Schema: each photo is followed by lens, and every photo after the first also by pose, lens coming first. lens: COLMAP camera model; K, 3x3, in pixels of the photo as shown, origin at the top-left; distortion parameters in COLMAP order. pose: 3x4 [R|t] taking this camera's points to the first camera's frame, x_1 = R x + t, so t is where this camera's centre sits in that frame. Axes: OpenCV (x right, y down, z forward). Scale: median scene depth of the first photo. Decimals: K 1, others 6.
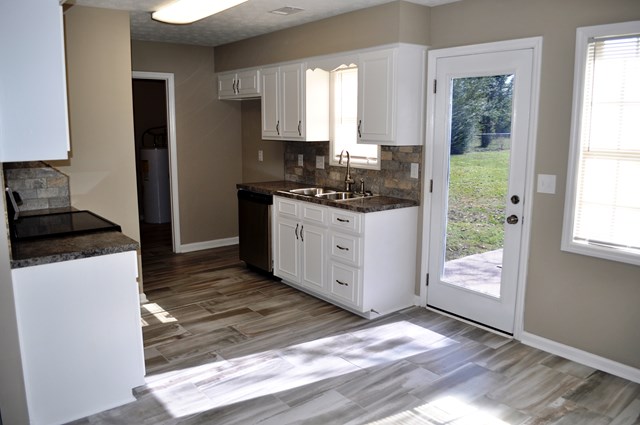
lens RADIAL K [[504.1, 0, 320.0], [0, 504.1, 212.5], [0, 0, 1]] dist [-0.084406, 0.014432]
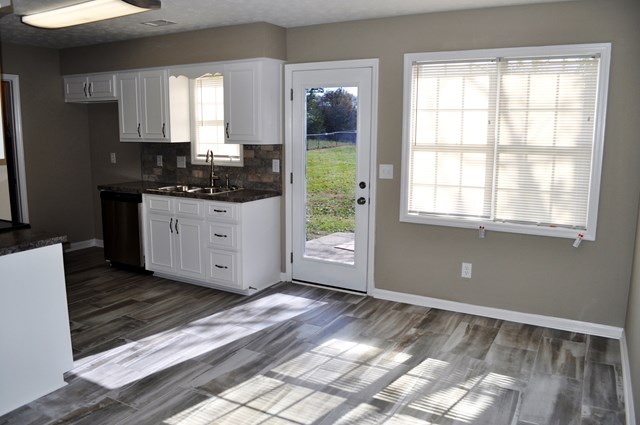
lens RADIAL K [[504.1, 0, 320.0], [0, 504.1, 212.5], [0, 0, 1]] dist [-0.084406, 0.014432]
pose [[0.926888, -0.058470, 0.370755, -0.167381], [0.060467, 0.998151, 0.006246, 0.025650], [-0.370435, 0.016629, 0.928710, -0.135803]]
